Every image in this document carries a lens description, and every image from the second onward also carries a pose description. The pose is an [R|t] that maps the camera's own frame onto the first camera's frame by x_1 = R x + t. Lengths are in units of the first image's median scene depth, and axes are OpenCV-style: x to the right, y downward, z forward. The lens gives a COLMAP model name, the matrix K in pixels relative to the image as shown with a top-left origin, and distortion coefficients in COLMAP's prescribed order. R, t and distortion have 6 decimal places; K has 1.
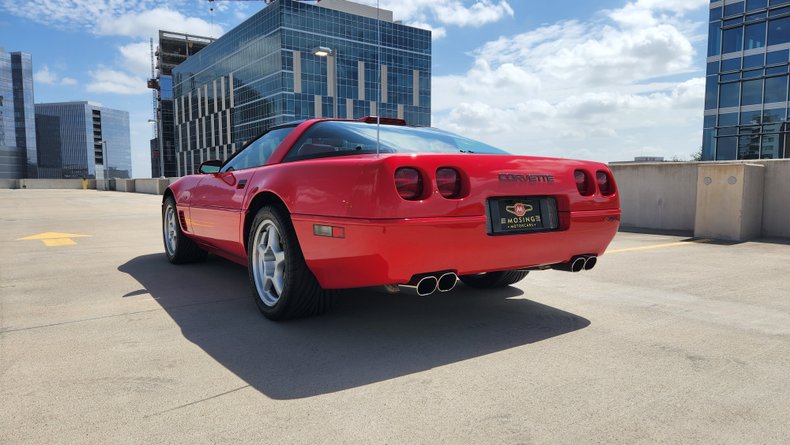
lens RADIAL K [[528.3, 0, 395.0], [0, 528.3, 227.7], [0, 0, 1]] dist [0.077444, -0.069225]
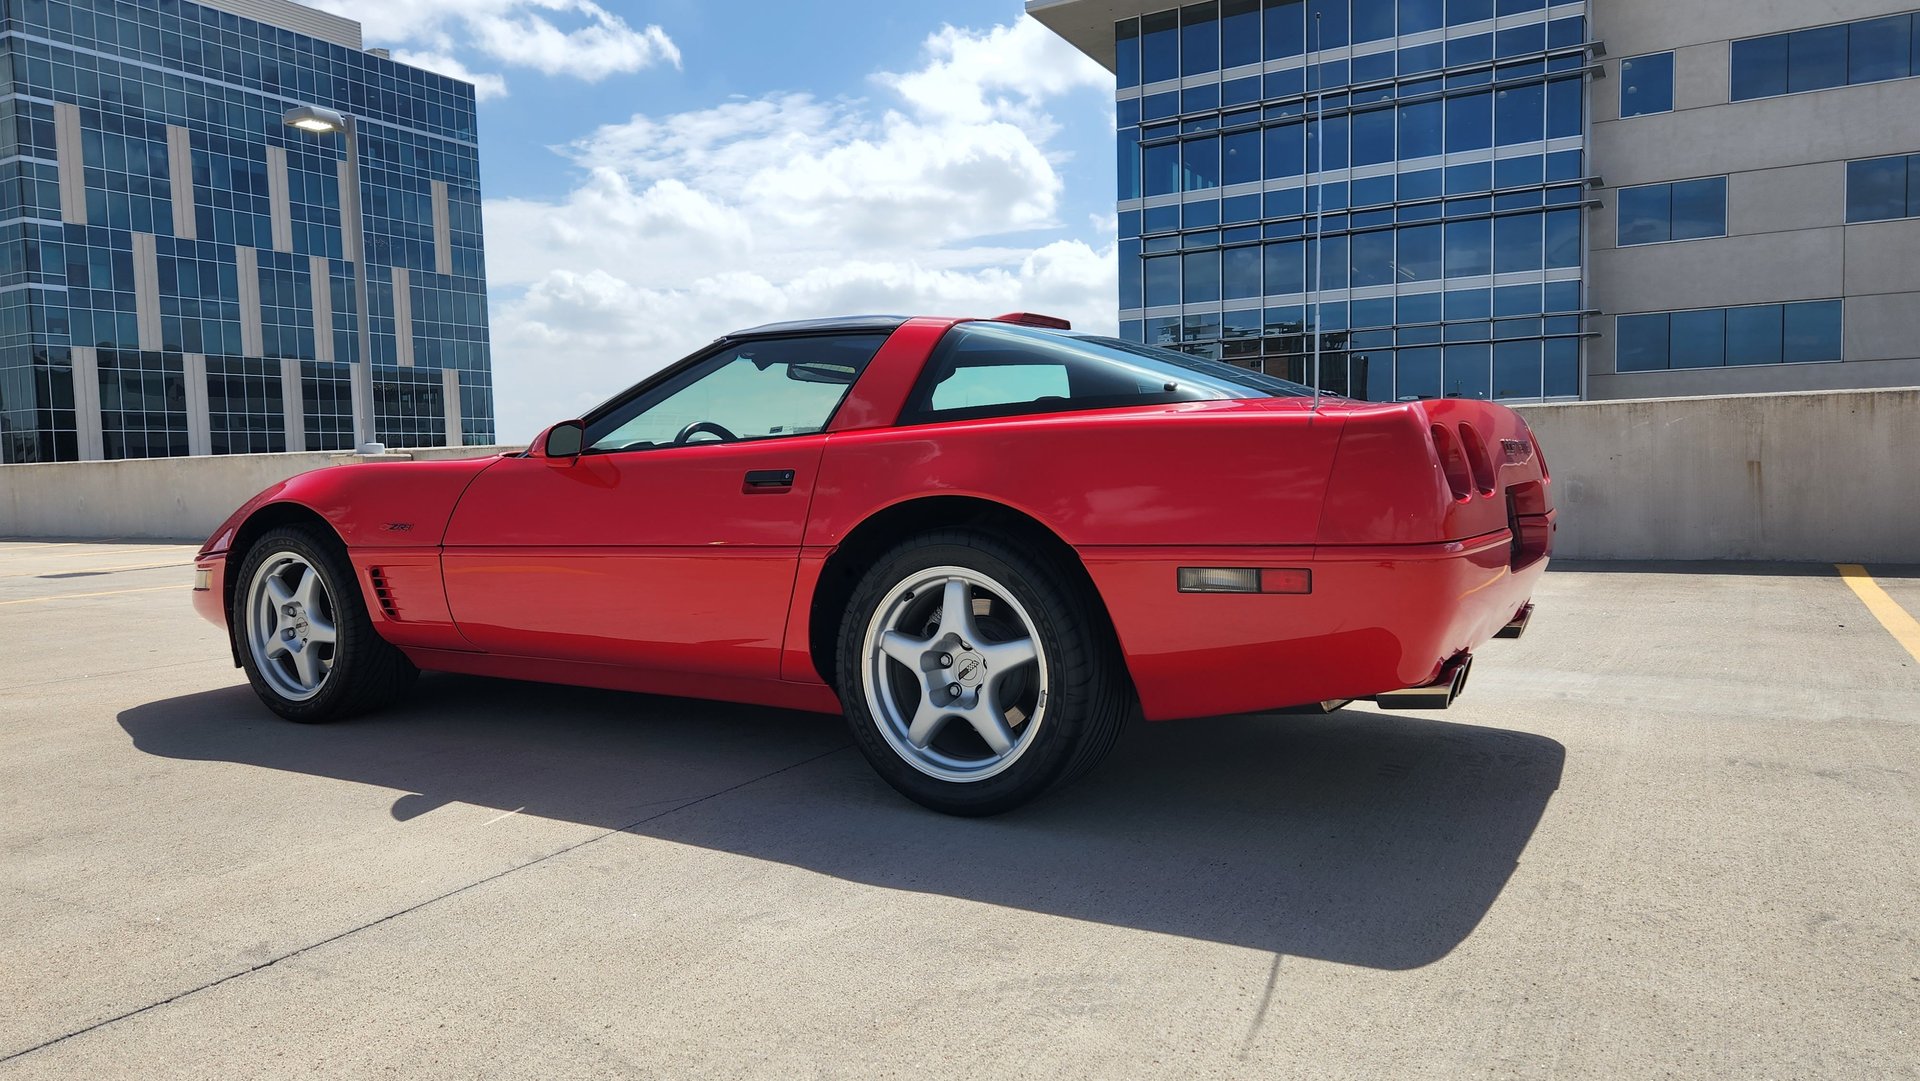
lens RADIAL K [[1284.0, 0, 943.8], [0, 1284.0, 552.5], [0, 0, 1]] dist [0.077444, -0.069225]
pose [[0.915569, -0.051599, 0.398838, -0.256103], [0.059618, 0.998191, -0.007719, -0.007553], [-0.397718, 0.030845, 0.916989, 0.046144]]
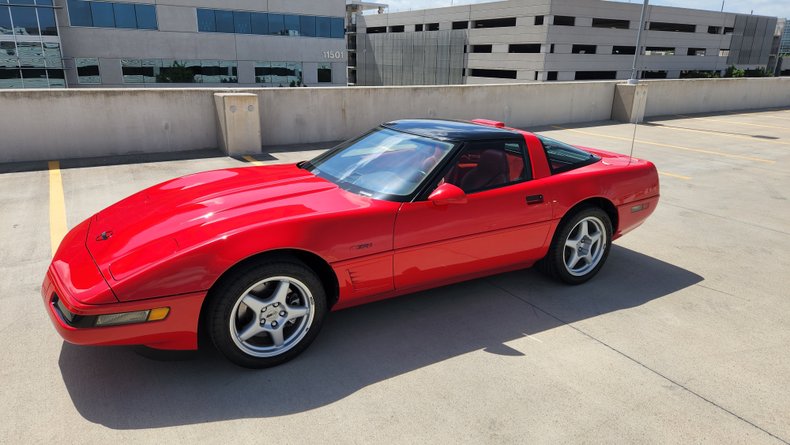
lens RADIAL K [[528.3, 0, 394.4], [0, 528.3, 220.1], [0, 0, 1]] dist [0.077444, -0.069225]
pose [[0.070305, -0.293127, 0.953485, -0.656335], [0.063766, 0.955216, 0.288957, -0.181055], [-0.995485, 0.040485, 0.085847, 0.565376]]
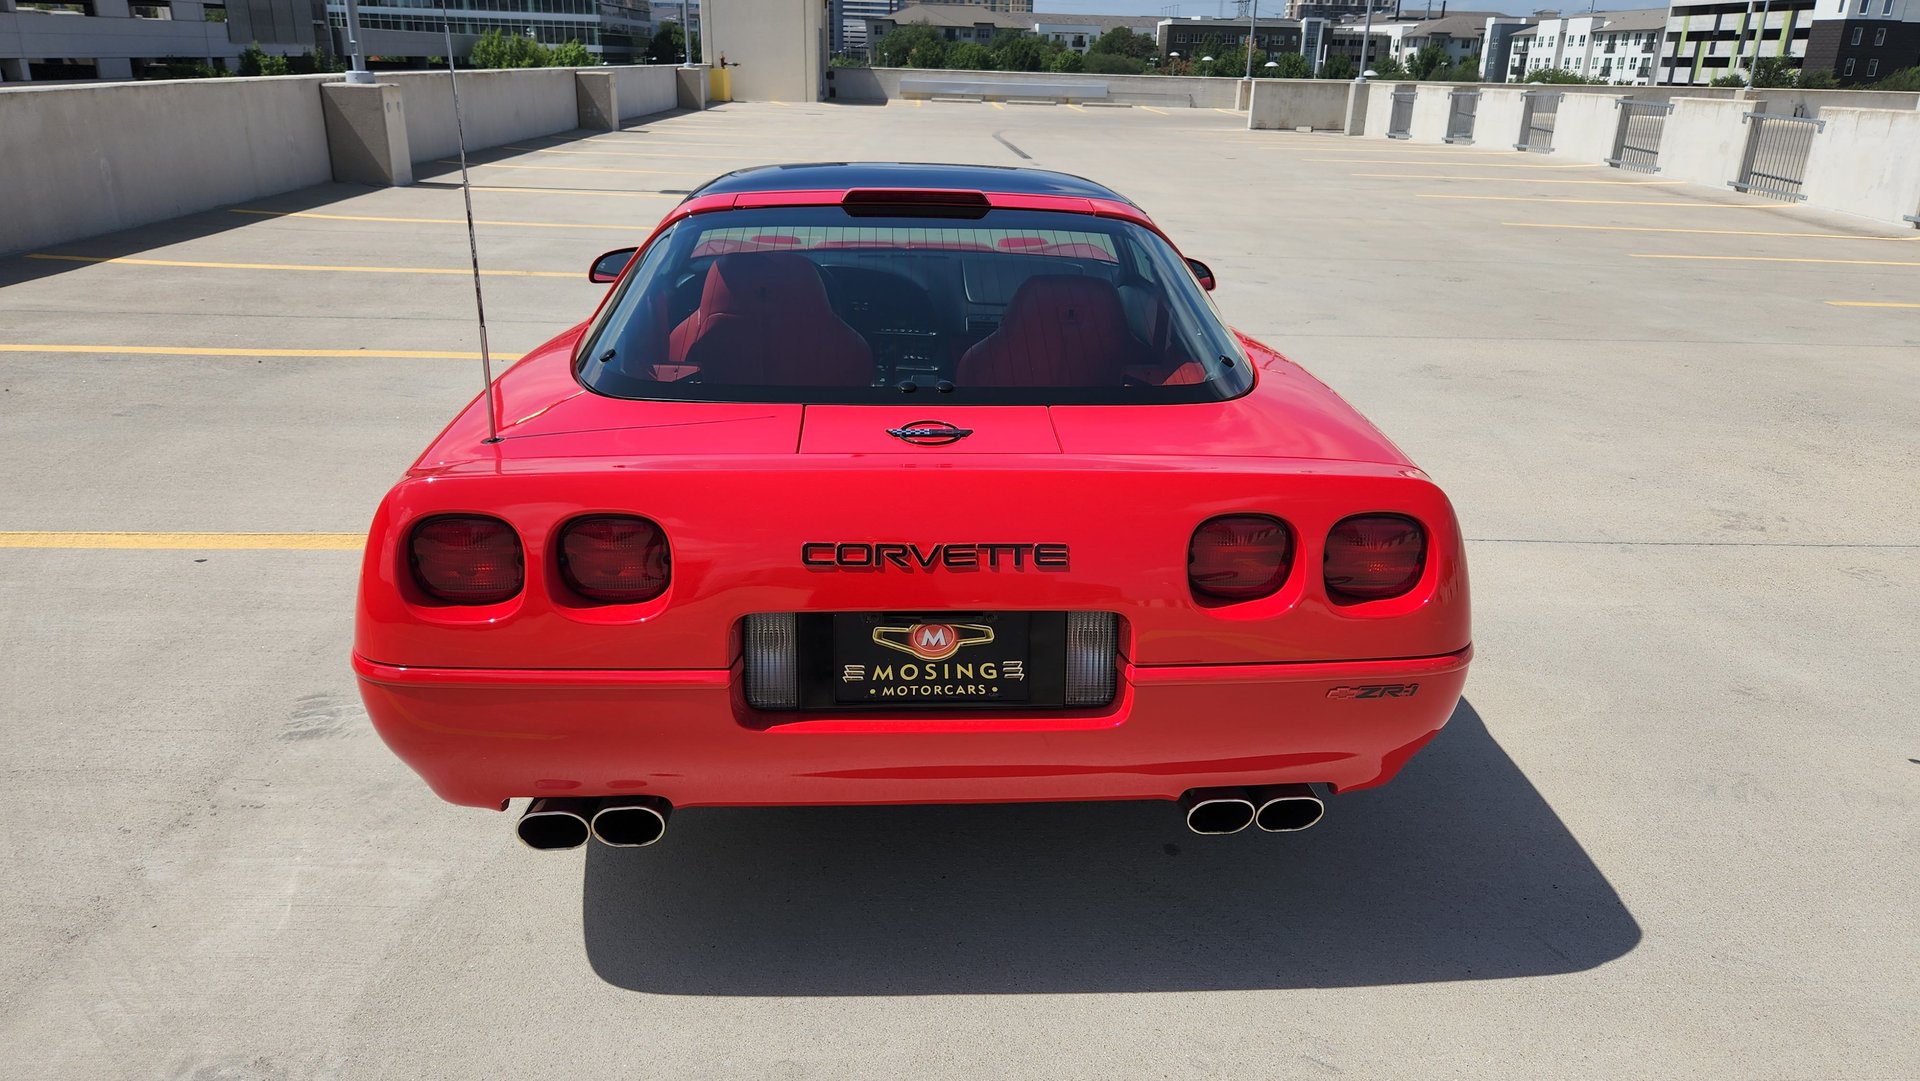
lens RADIAL K [[1284.0, 0, 971.9], [0, 1284.0, 530.9], [0, 0, 1]] dist [0.077444, -0.069225]
pose [[-0.835223, -0.206536, 0.509653, -0.338828], [0.021632, 0.913733, 0.405739, -0.186322], [-0.549486, 0.349908, -0.758703, 1.020060]]
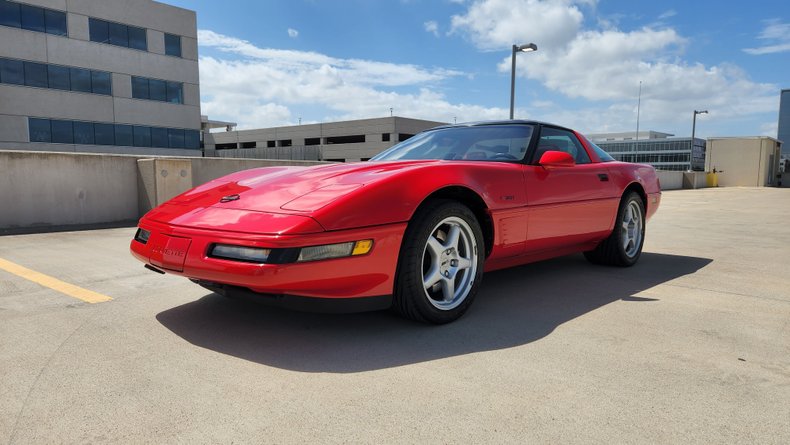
lens RADIAL K [[528.3, 0, 396.3], [0, 528.3, 230.9], [0, 0, 1]] dist [0.077444, -0.069225]
pose [[-0.217876, -0.099864, 0.970854, -0.648606], [0.077665, 0.989823, 0.119245, -0.067423], [-0.972881, 0.101382, -0.207903, 0.810946]]
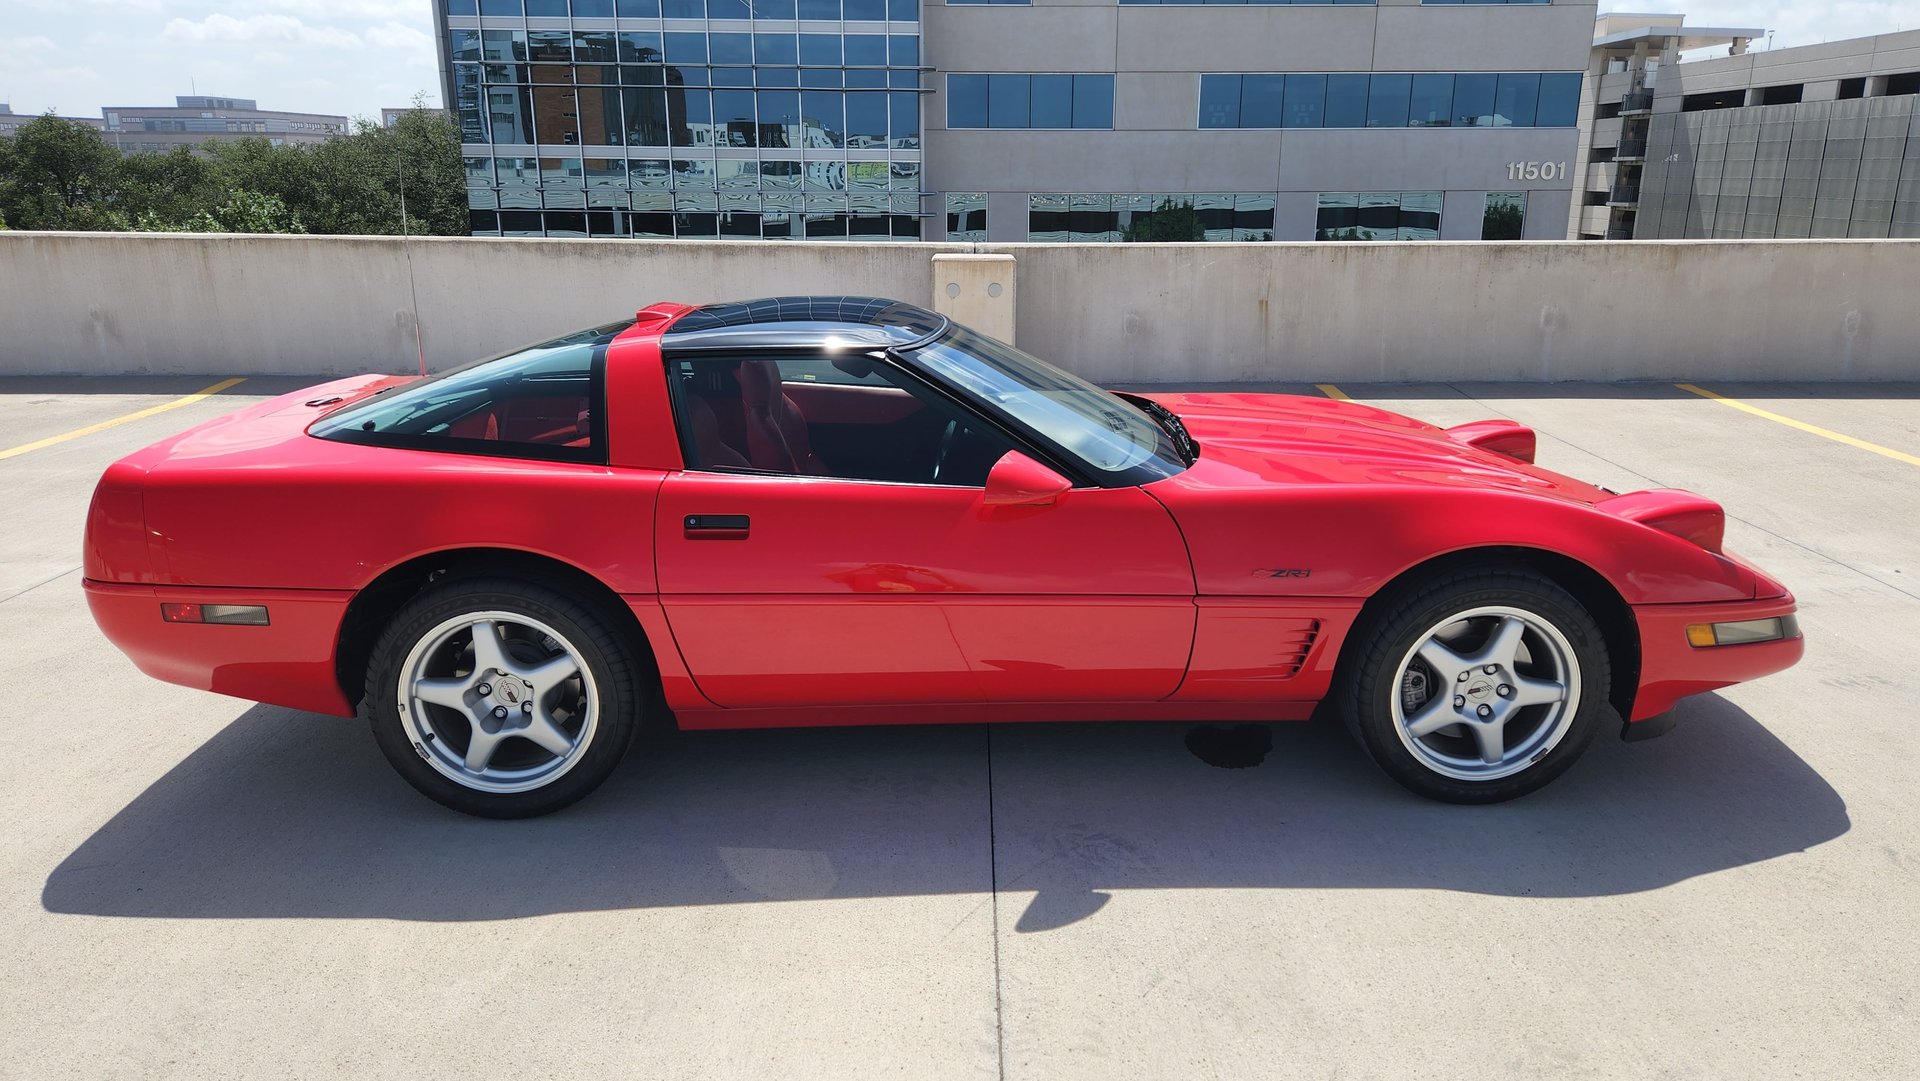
lens RADIAL K [[1284.0, 0, 977.3], [0, 1284.0, 531.0], [0, 0, 1]] dist [0.077444, -0.069225]
pose [[0.579127, -0.214724, 0.786451, -0.460174], [0.063549, 0.973645, 0.219037, -0.137999], [-0.812757, -0.076872, 0.577509, 0.251736]]
